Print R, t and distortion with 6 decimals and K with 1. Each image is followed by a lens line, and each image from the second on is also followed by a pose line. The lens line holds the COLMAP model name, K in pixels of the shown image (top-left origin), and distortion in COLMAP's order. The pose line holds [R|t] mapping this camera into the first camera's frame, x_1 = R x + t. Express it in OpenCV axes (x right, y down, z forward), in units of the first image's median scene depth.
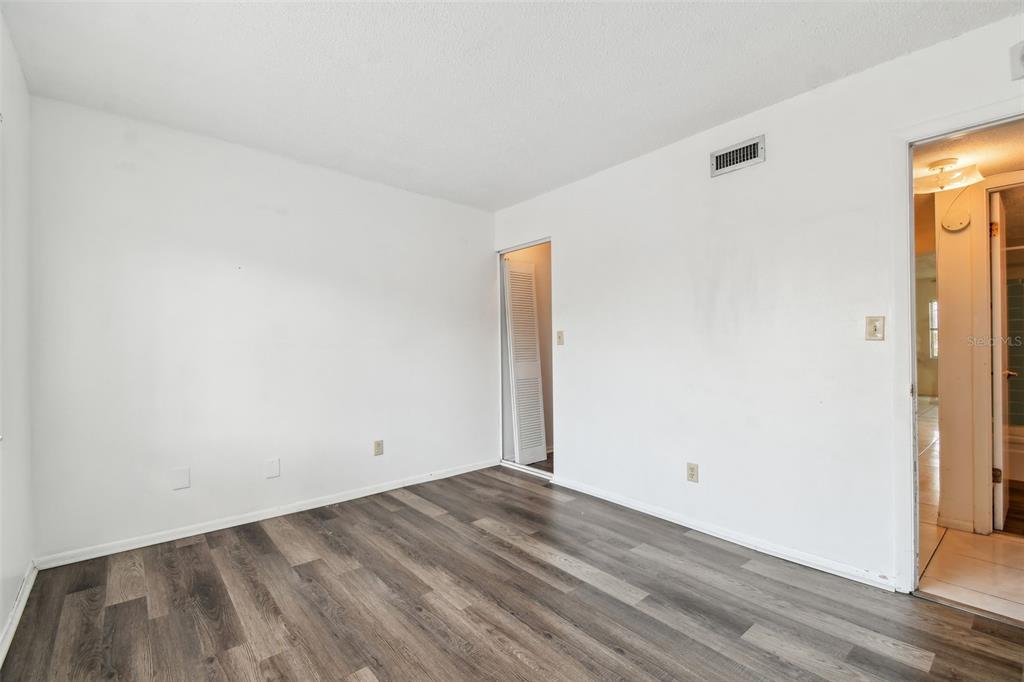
lens RADIAL K [[452.6, 0, 512.0], [0, 452.6, 341.0], [0, 0, 1]] dist [0.000971, -0.000248]
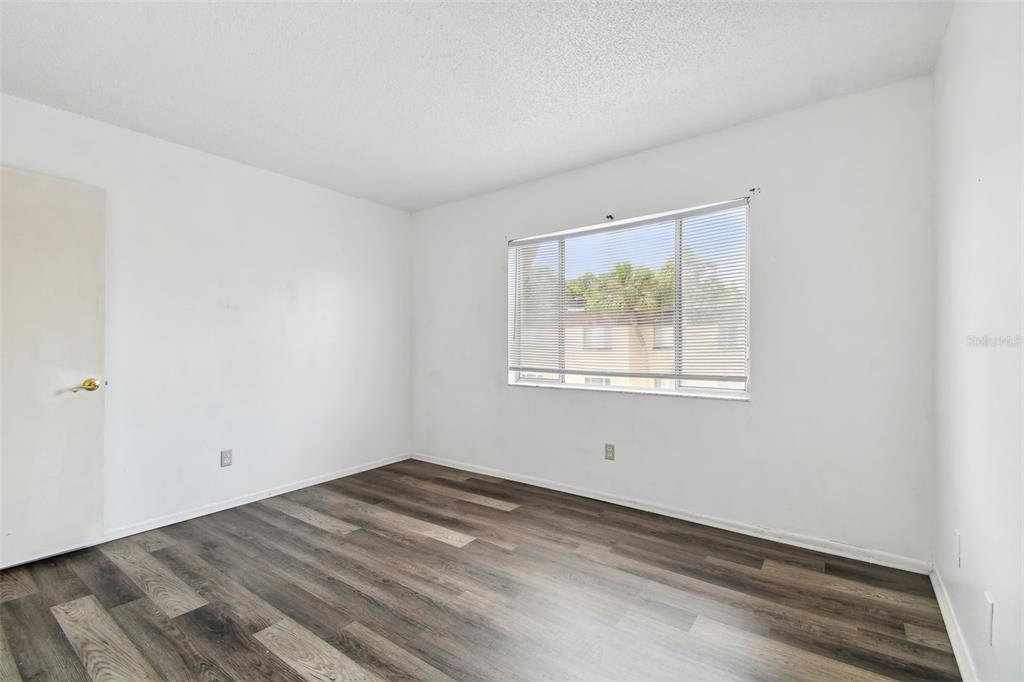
lens RADIAL K [[452.6, 0, 512.0], [0, 452.6, 341.0], [0, 0, 1]] dist [0.000971, -0.000248]
pose [[-0.973643, 0.007542, -0.227953, 0.019426], [0.013008, 0.999663, -0.022485, 0.031570], [0.227706, -0.024858, -0.973412, 2.040759]]
